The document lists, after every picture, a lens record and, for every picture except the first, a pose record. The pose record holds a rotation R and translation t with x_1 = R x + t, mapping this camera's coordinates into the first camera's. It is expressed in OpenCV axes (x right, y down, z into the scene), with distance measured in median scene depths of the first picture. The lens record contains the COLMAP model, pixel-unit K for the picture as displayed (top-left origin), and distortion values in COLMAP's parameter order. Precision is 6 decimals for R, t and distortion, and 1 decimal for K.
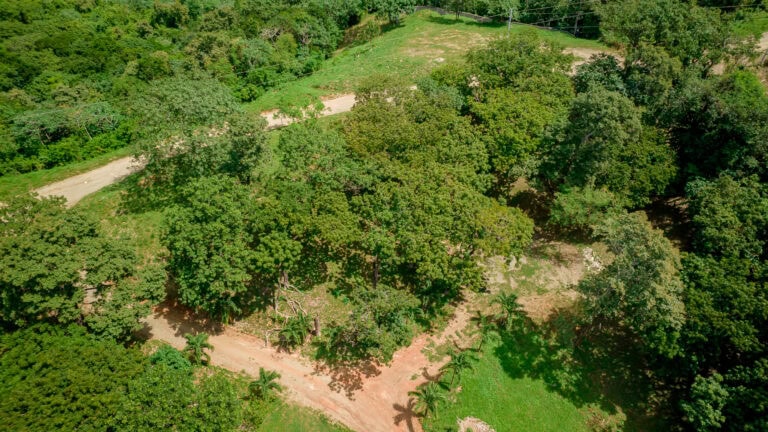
lens RADIAL K [[490.4, 0, 378.8], [0, 490.4, 217.9], [0, 0, 1]] dist [-0.077119, 0.062809]
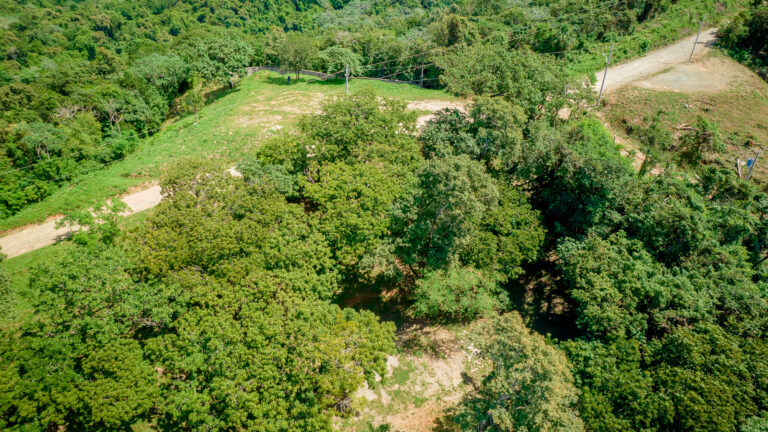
lens RADIAL K [[490.4, 0, 378.8], [0, 490.4, 217.9], [0, 0, 1]] dist [-0.077119, 0.062809]
pose [[0.965620, -0.128077, 0.226219, 0.122581], [0.148943, 0.985793, -0.077647, -0.101000], [-0.213060, 0.108671, 0.970977, 0.184133]]
